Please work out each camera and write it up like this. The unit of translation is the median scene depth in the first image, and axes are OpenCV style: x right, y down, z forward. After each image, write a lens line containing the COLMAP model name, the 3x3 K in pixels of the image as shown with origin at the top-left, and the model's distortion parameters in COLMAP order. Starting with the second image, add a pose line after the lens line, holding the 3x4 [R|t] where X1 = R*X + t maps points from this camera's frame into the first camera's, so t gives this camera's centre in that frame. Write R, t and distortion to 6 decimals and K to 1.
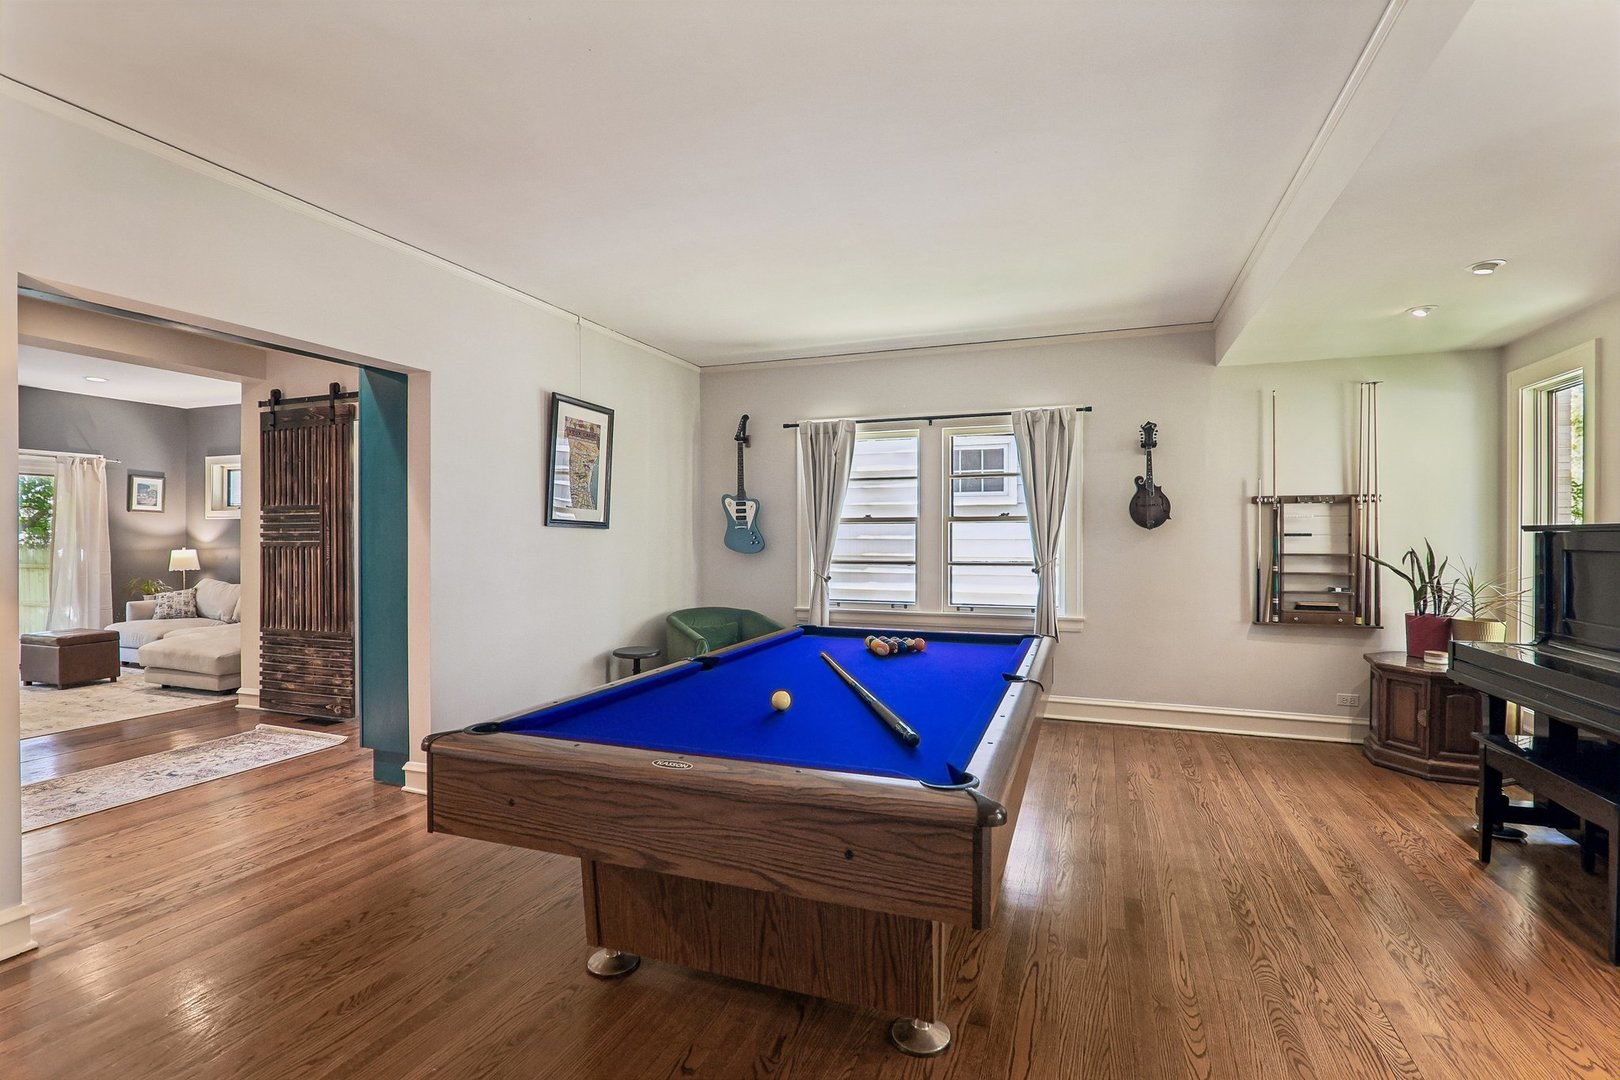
lens RADIAL K [[742.5, 0, 813.0], [0, 742.5, 542.8], [0, 0, 1]] dist [-0.012963, -0.001287]
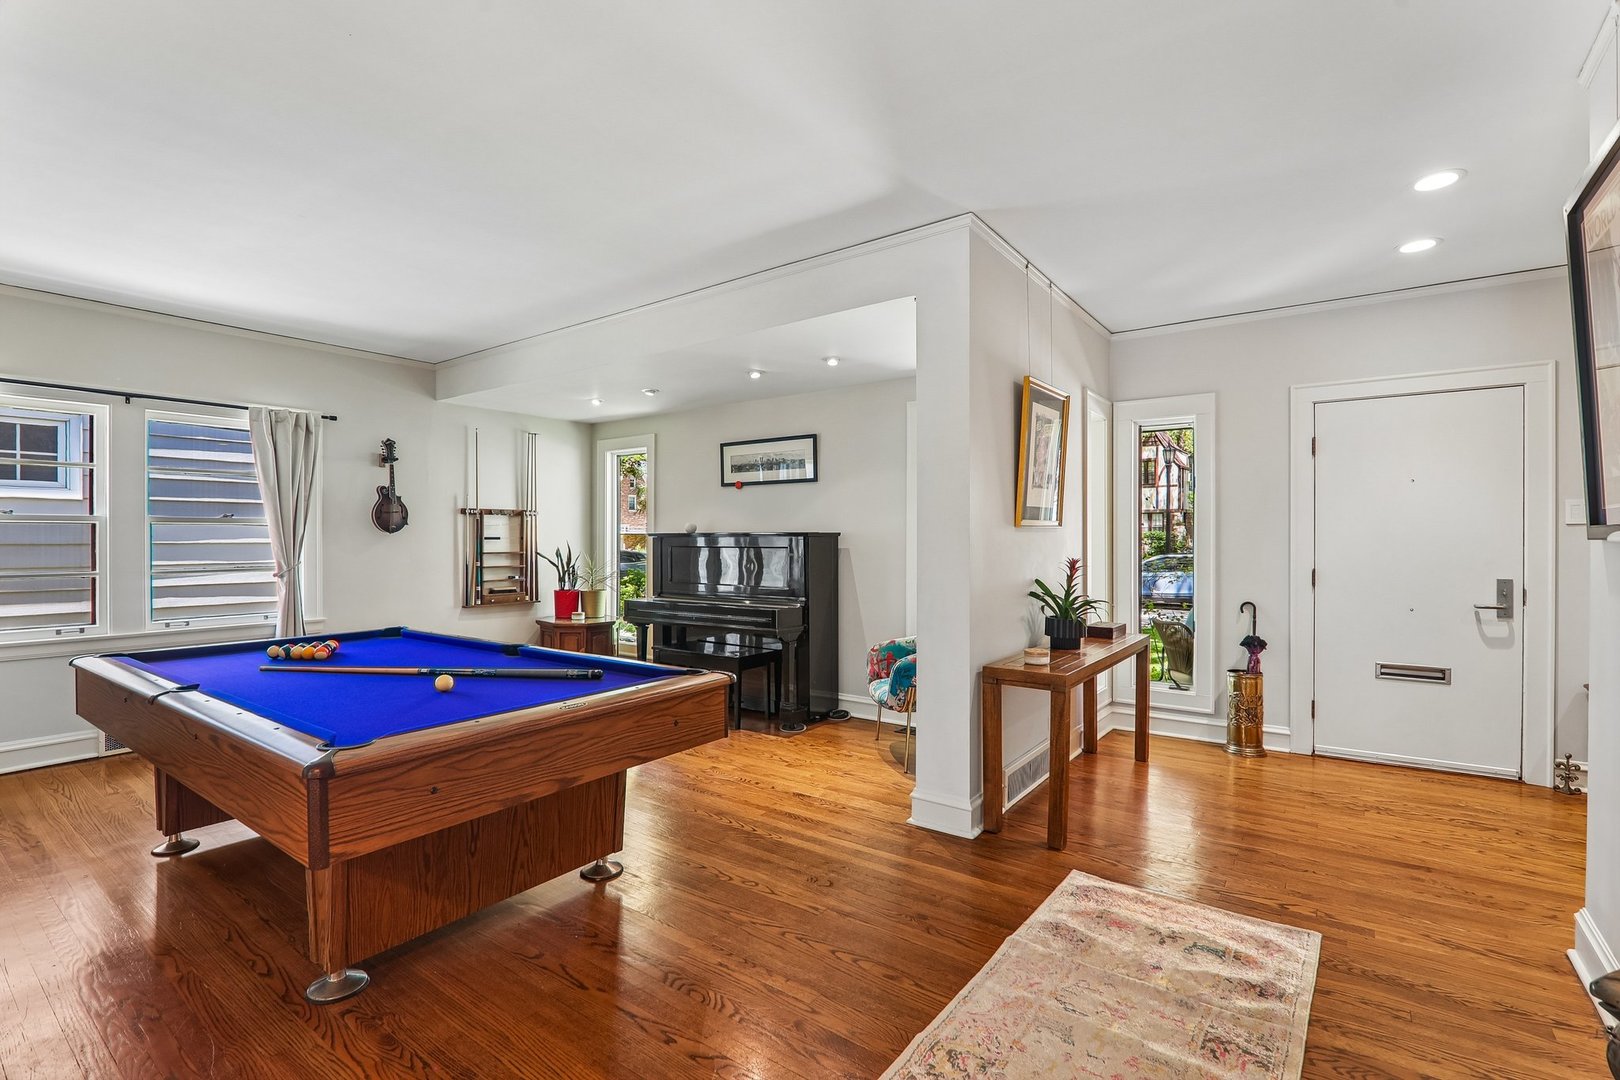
lens RADIAL K [[742.5, 0, 810.3], [0, 742.5, 541.1], [0, 0, 1]] dist [-0.012963, -0.001287]
pose [[0.269869, -0.003133, 0.962892, -0.503584], [0.009751, 0.999952, 0.000521, -0.000549], [-0.962848, 0.009249, 0.269887, 0.075425]]
